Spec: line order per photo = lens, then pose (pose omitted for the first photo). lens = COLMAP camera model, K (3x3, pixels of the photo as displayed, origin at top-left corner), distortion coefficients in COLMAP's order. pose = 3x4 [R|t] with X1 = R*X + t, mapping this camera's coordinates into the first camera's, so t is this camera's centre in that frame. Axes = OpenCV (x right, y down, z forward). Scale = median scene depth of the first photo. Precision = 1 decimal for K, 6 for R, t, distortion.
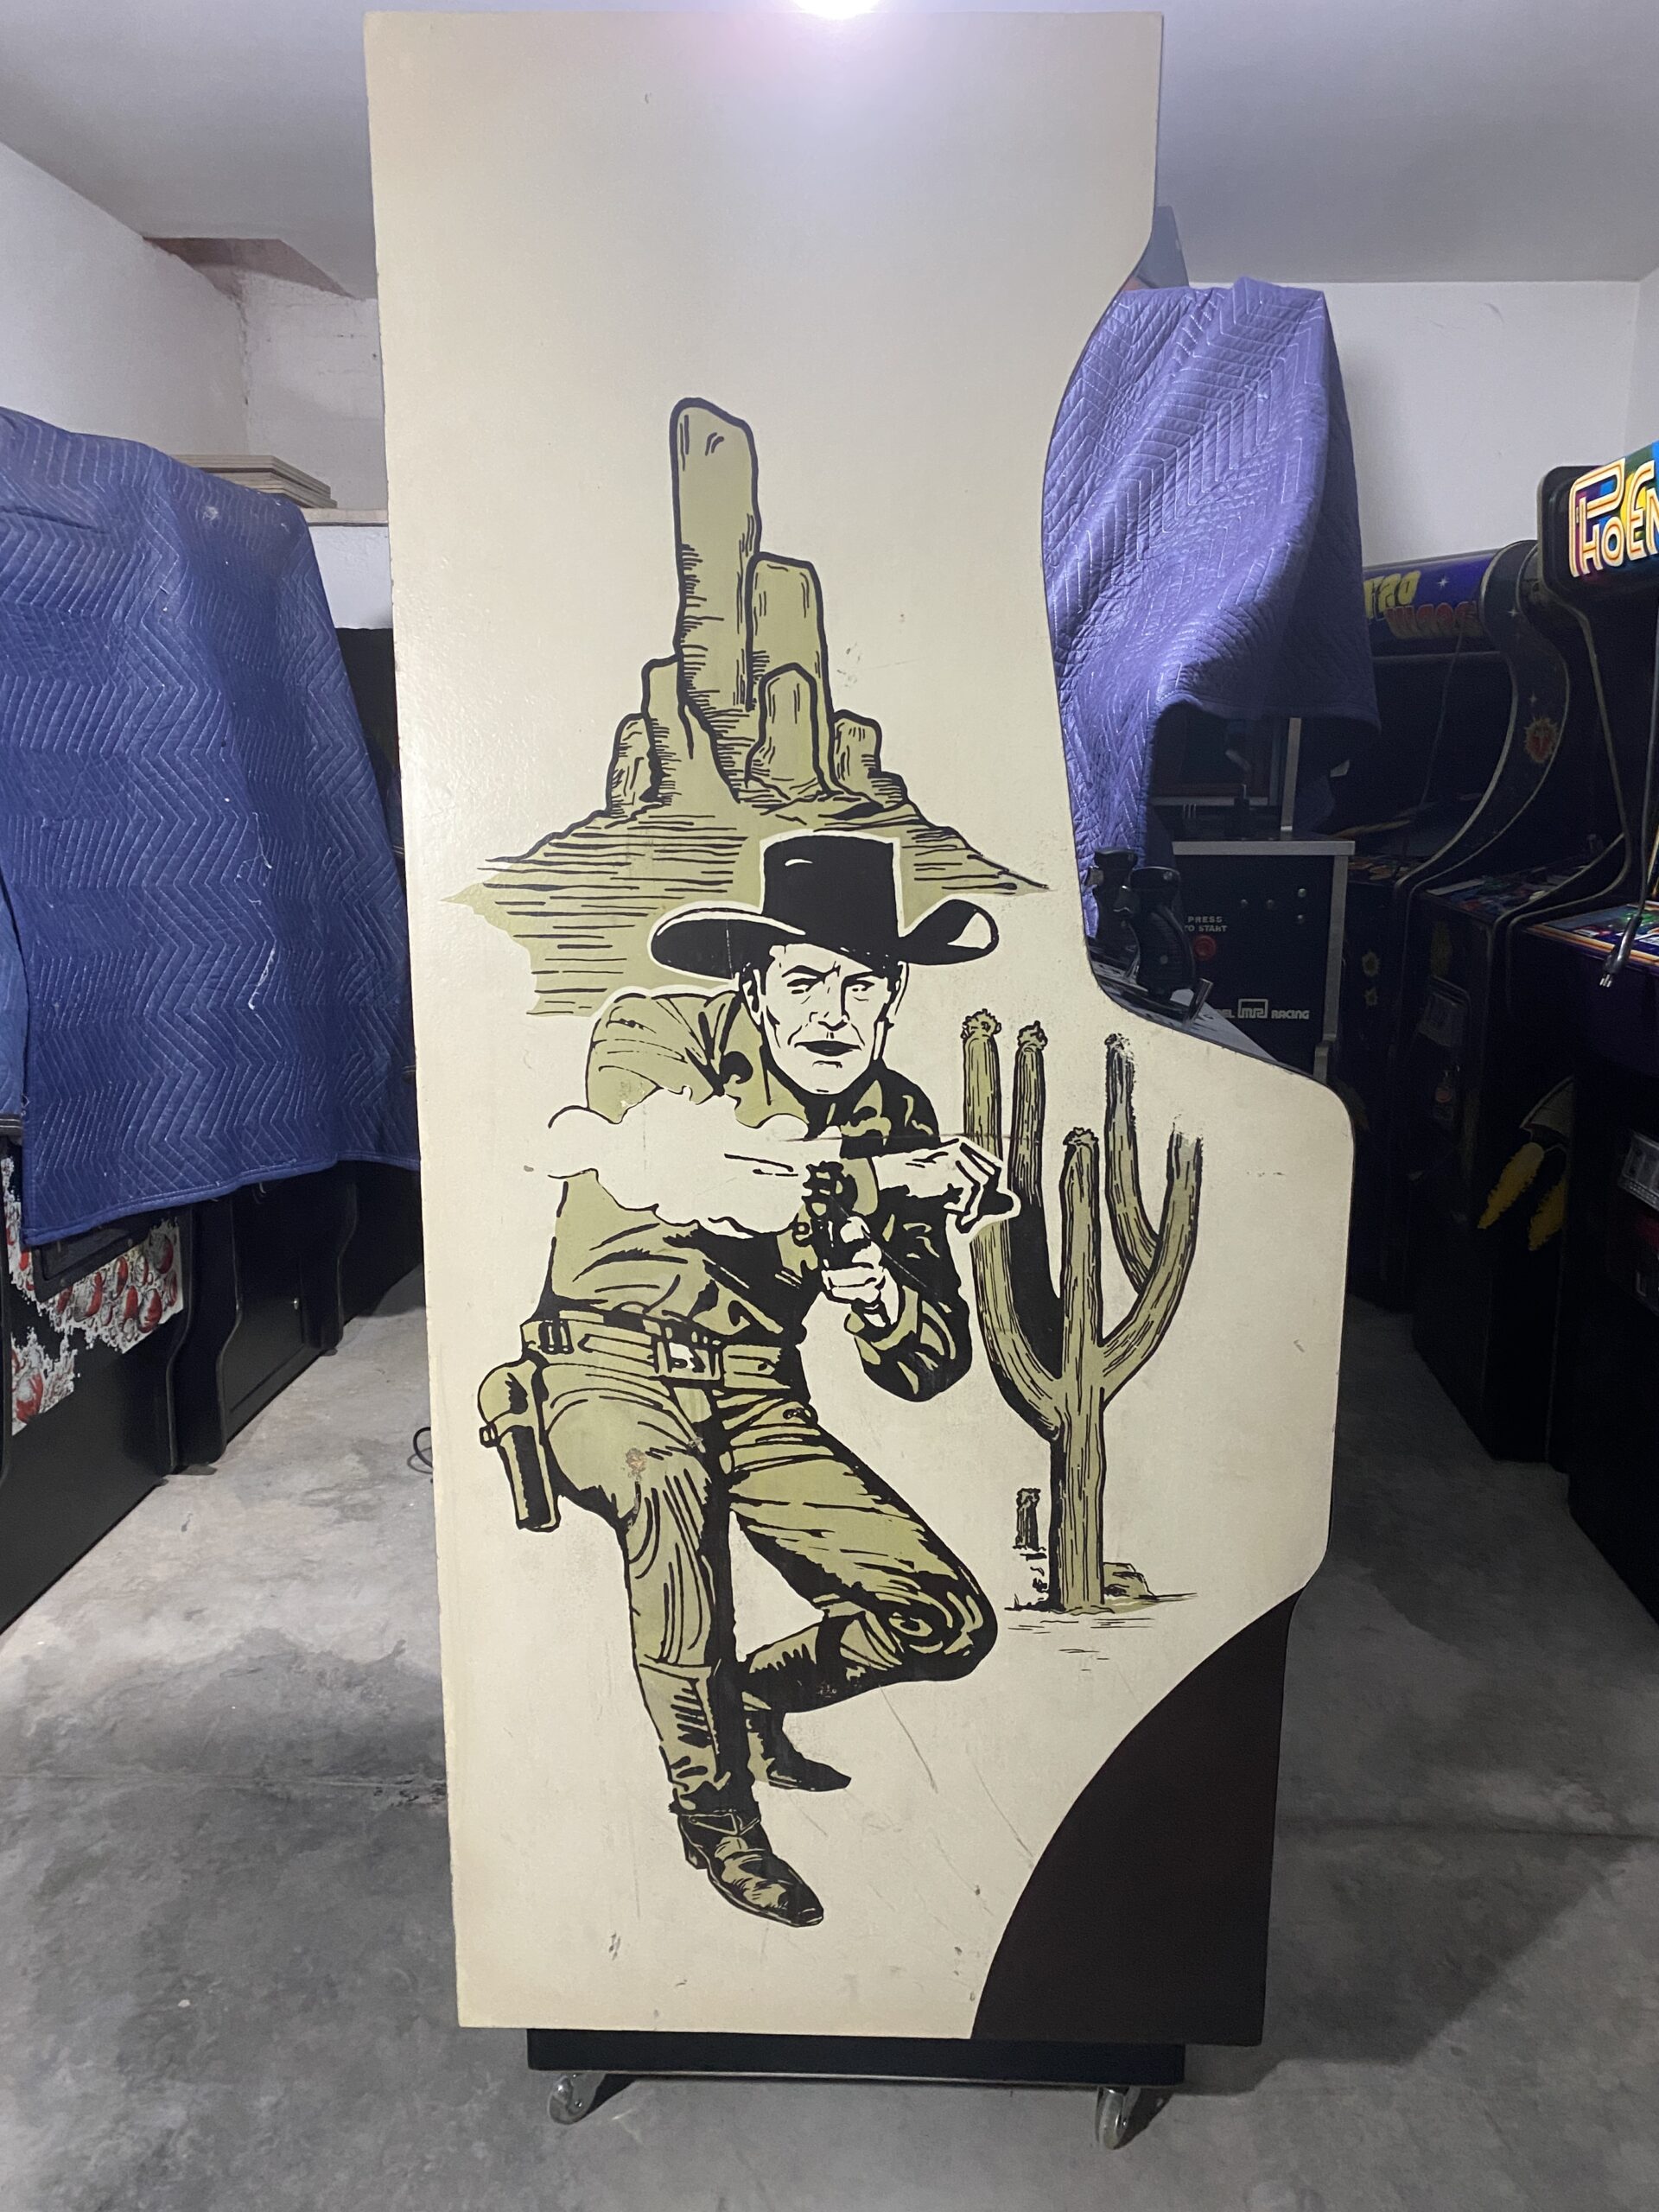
lens RADIAL K [[1668.1, 0, 833.4], [0, 1668.1, 1121.6], [0, 0, 1]] dist [0.050103, -0.064026]
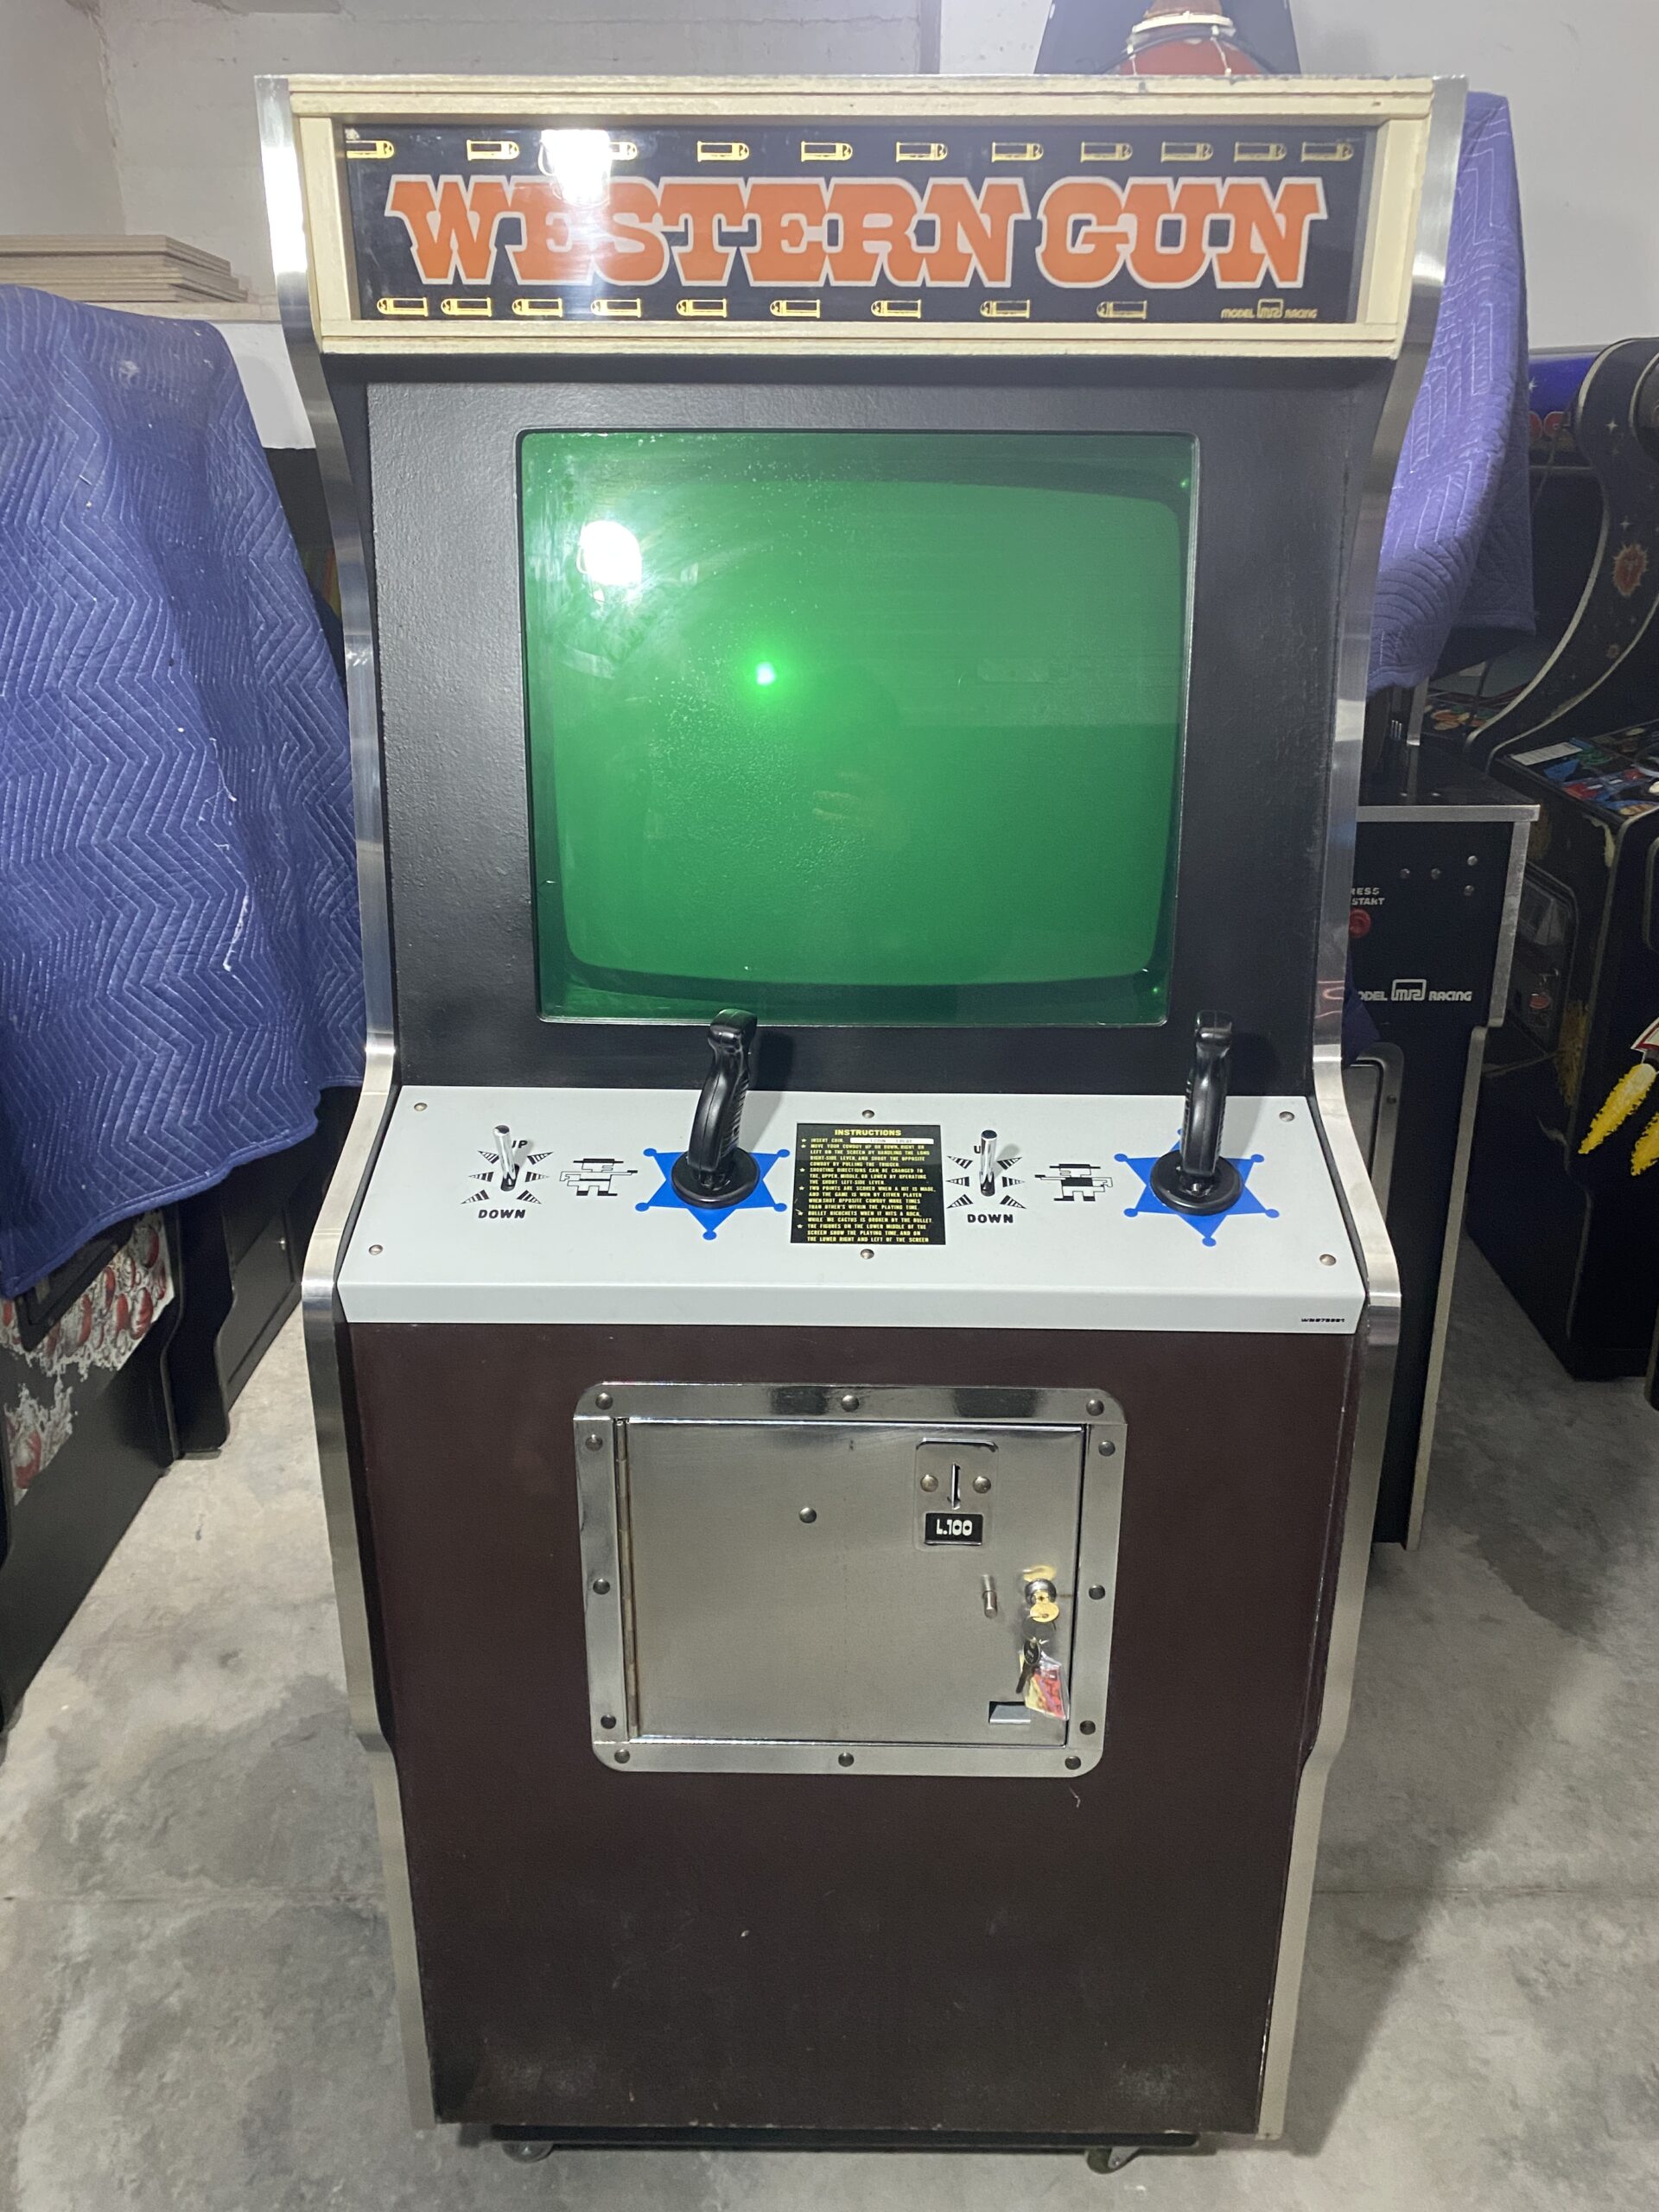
lens RADIAL K [[1668.1, 0, 820.9], [0, 1668.1, 1106.2], [0, 0, 1]] dist [0.050103, -0.064026]
pose [[0.998523, -0.032803, 0.043306, -0.084531], [0.025670, 0.987417, 0.156044, -0.134064], [-0.047880, -0.154702, 0.986800, 0.121610]]
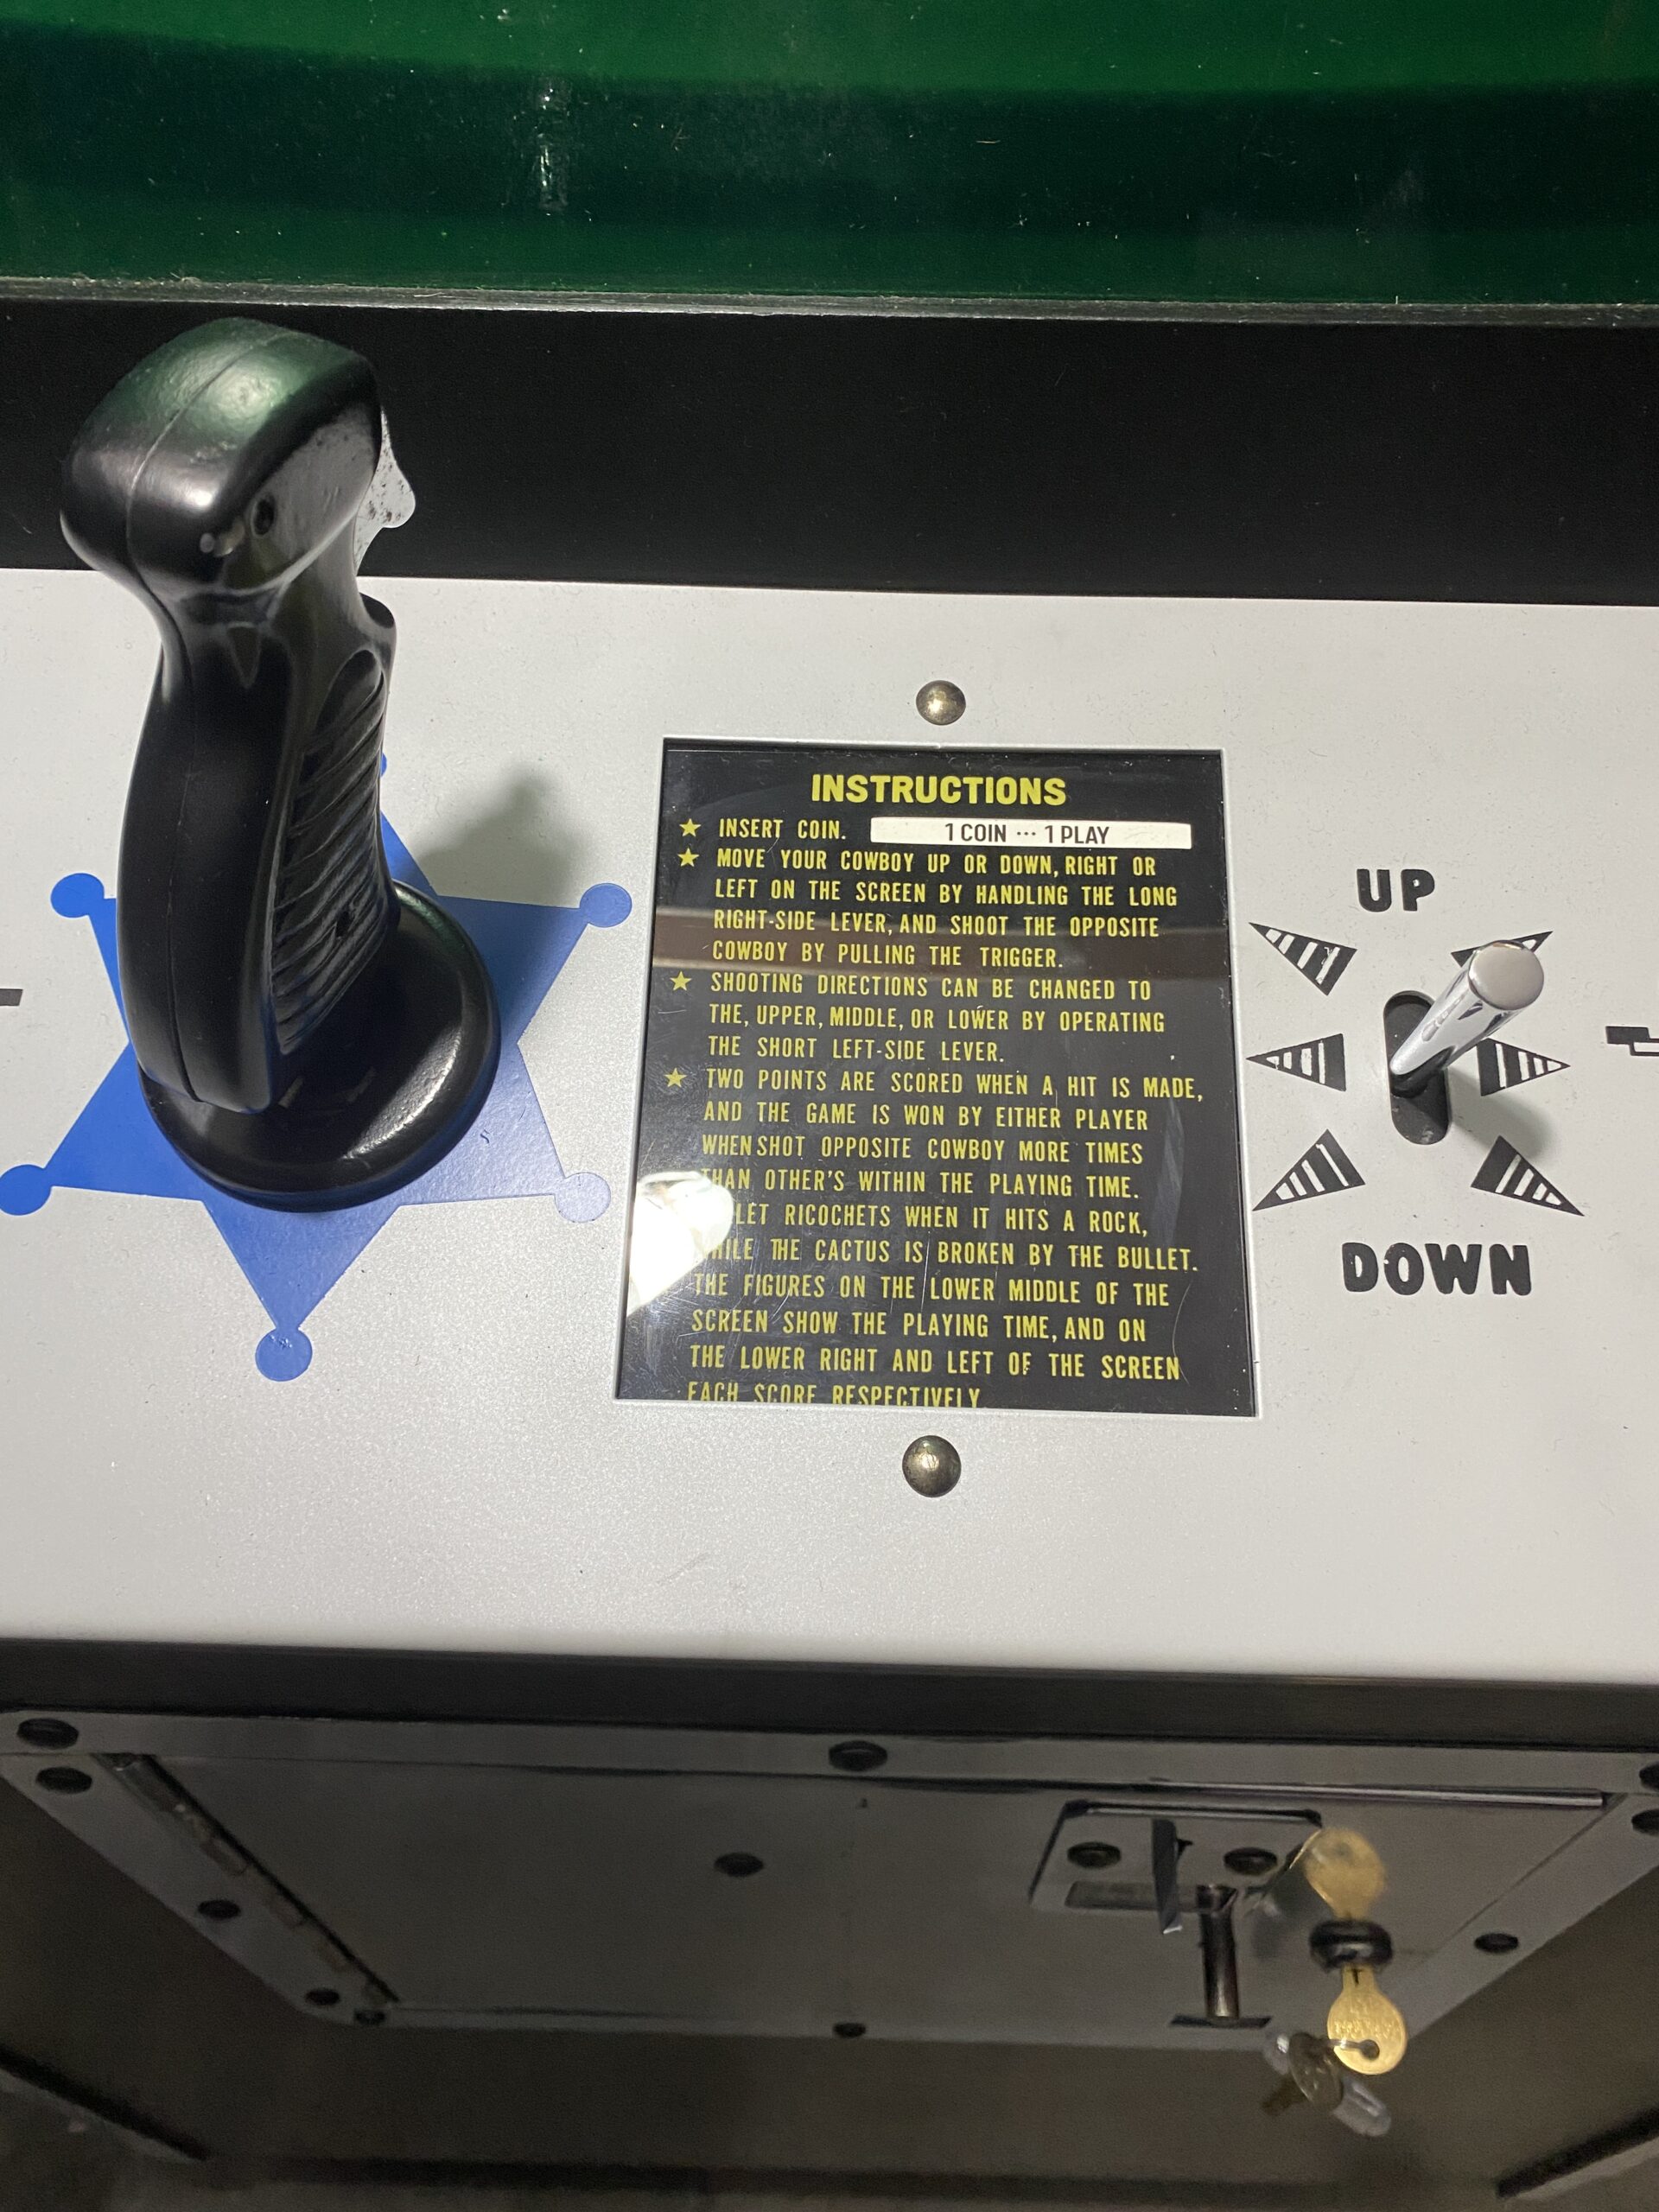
lens RADIAL K [[1668.1, 0, 820.4], [0, 1668.1, 1120.4], [0, 0, 1]] dist [0.050103, -0.064026]
pose [[0.998900, -0.043858, 0.016590, -0.033809], [0.023657, 0.776836, 0.629259, -0.081488], [-0.040486, -0.628174, 0.777019, 0.947510]]
